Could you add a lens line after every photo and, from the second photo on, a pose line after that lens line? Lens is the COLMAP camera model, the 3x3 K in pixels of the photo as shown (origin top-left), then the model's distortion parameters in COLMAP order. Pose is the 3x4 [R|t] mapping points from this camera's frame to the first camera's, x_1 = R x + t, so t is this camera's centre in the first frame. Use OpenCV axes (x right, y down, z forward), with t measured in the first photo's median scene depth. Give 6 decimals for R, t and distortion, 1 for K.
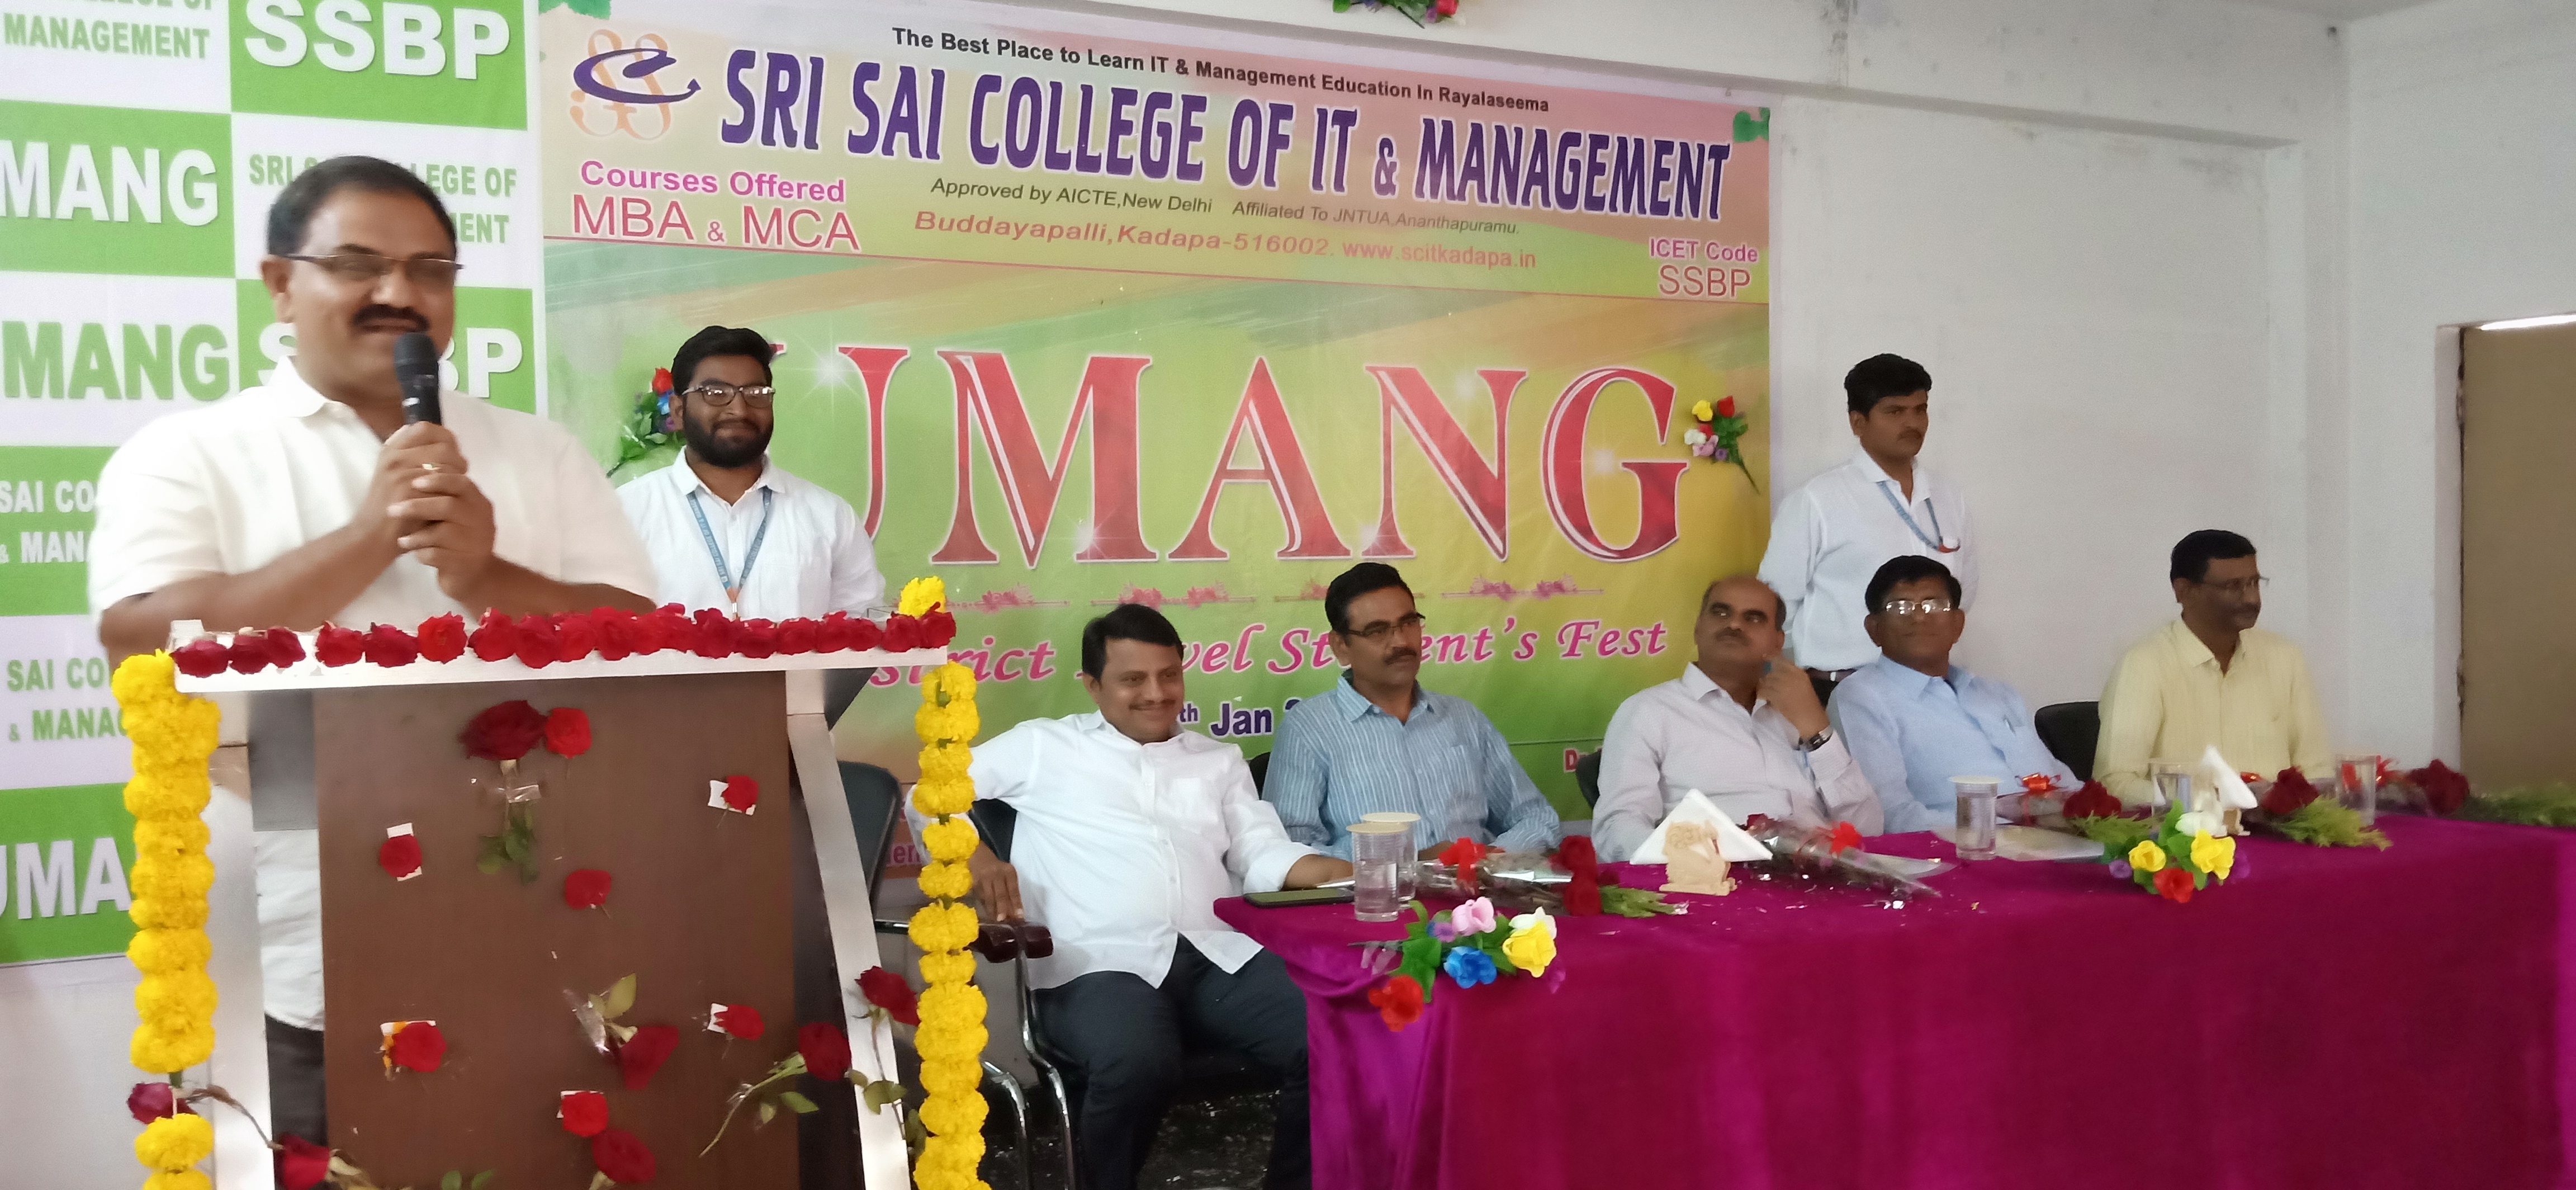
lens RADIAL K [[2014.8, 0, 1288.9], [0, 2014.8, 604.5], [0, 0, 1]] dist [0.081654, -0.173654]
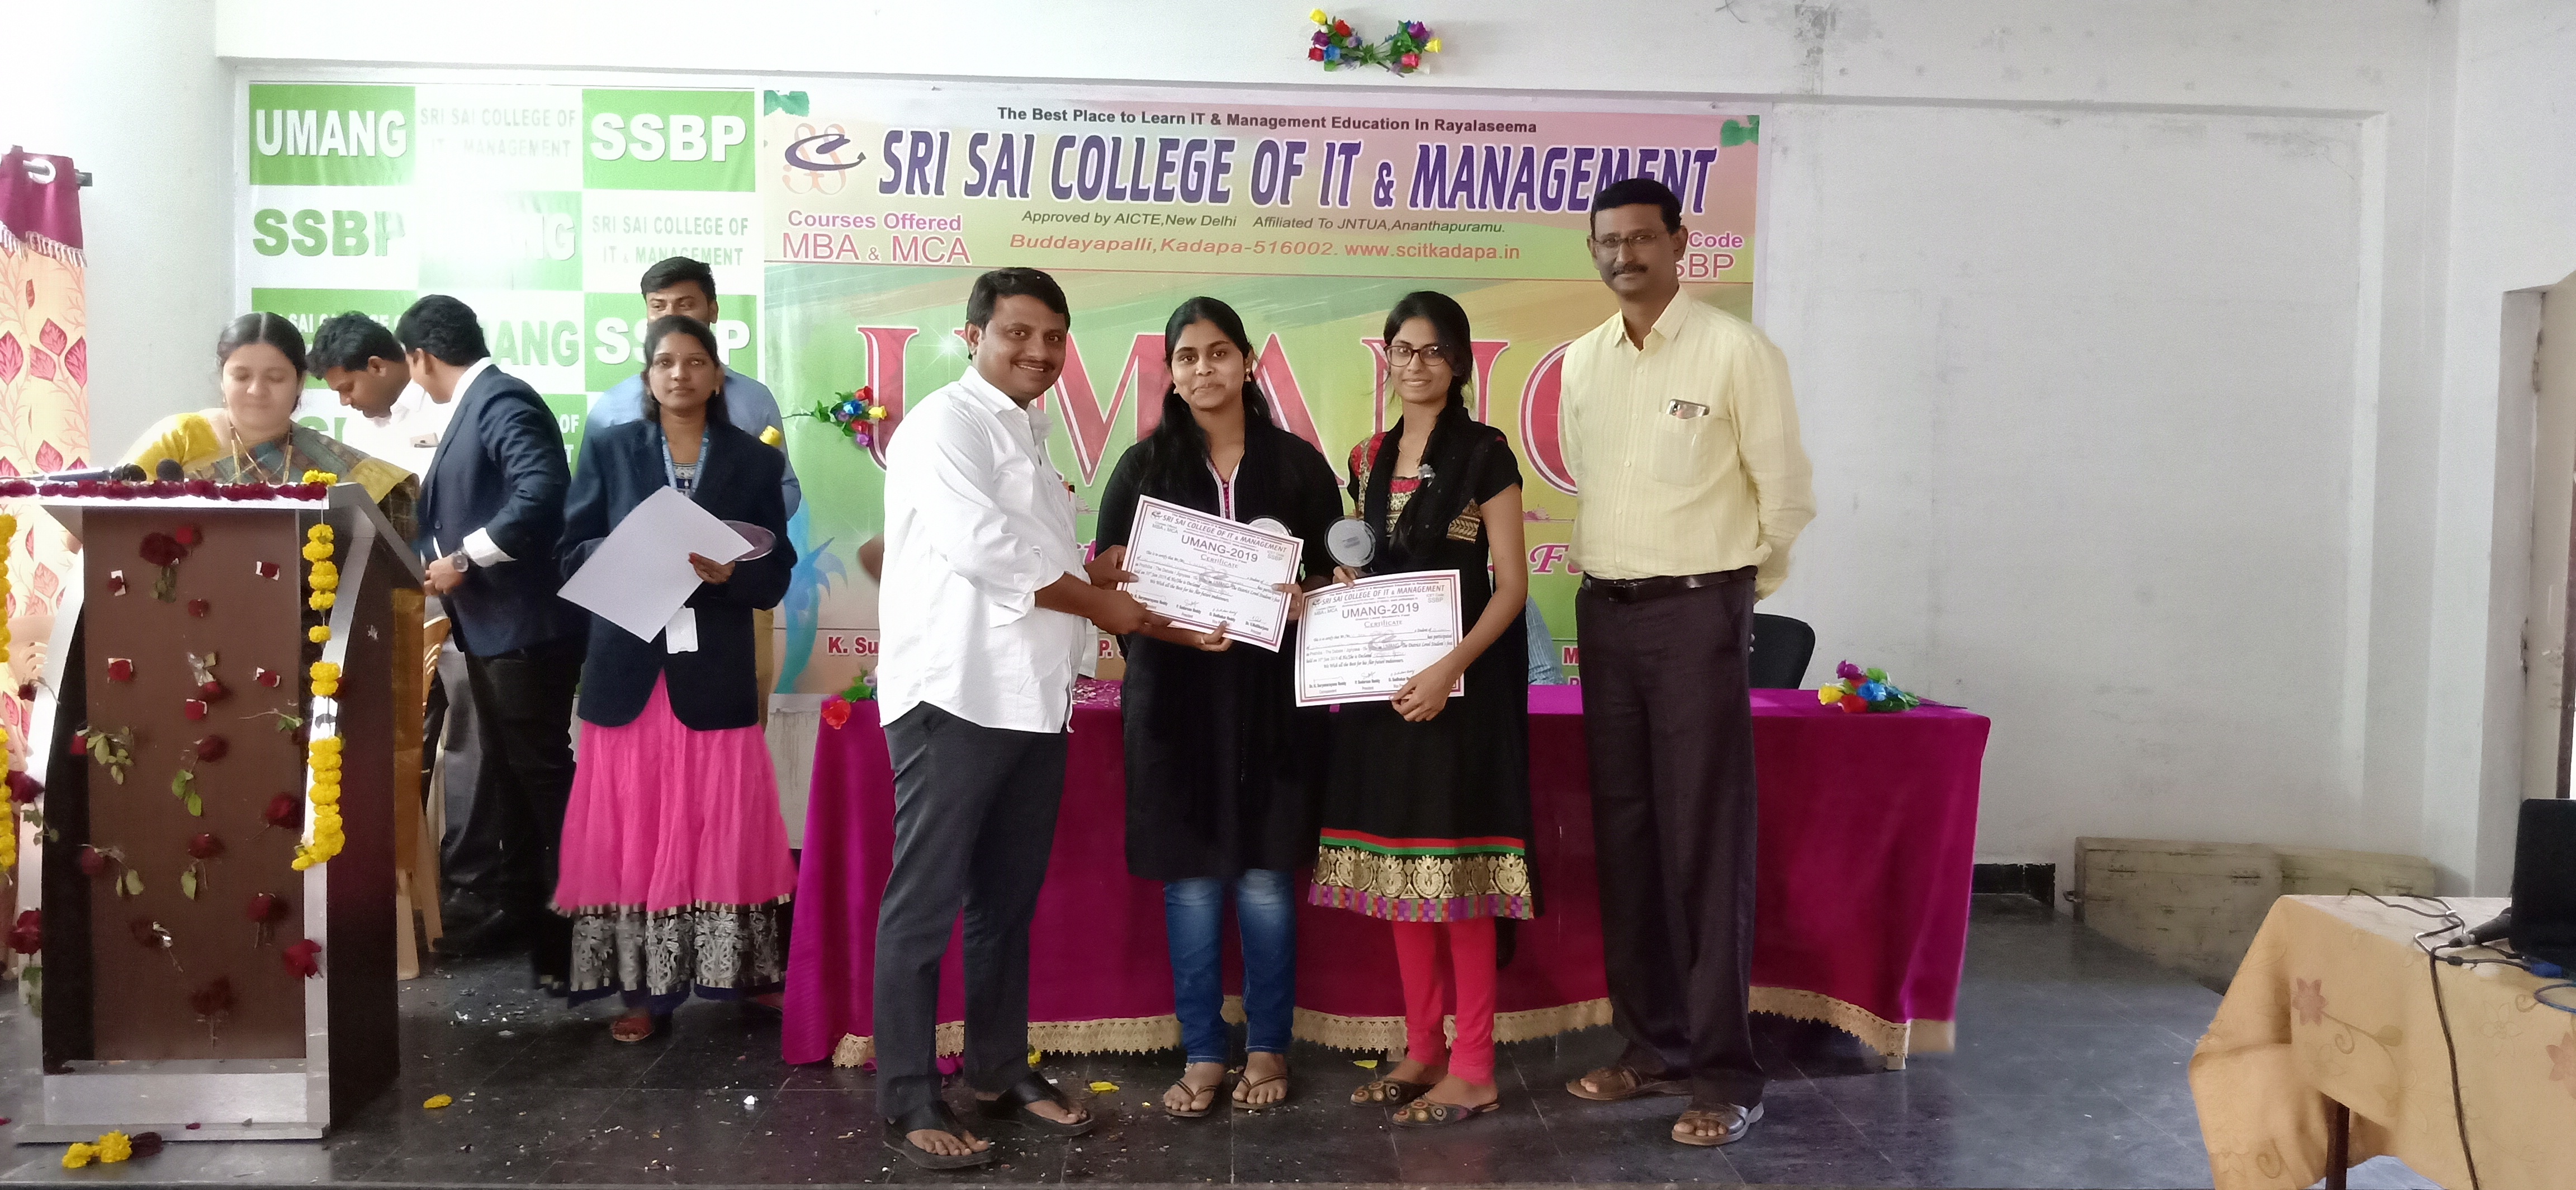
lens RADIAL K [[2014.8, 0, 1274.3], [0, 2014.8, 612.3], [0, 0, 1]] dist [0.081654, -0.173654]
pose [[0.912794, 0.051000, -0.405223, 0.555826], [-0.039465, 0.998544, 0.036776, 0.012973], [0.406508, -0.017577, 0.913478, -0.230131]]
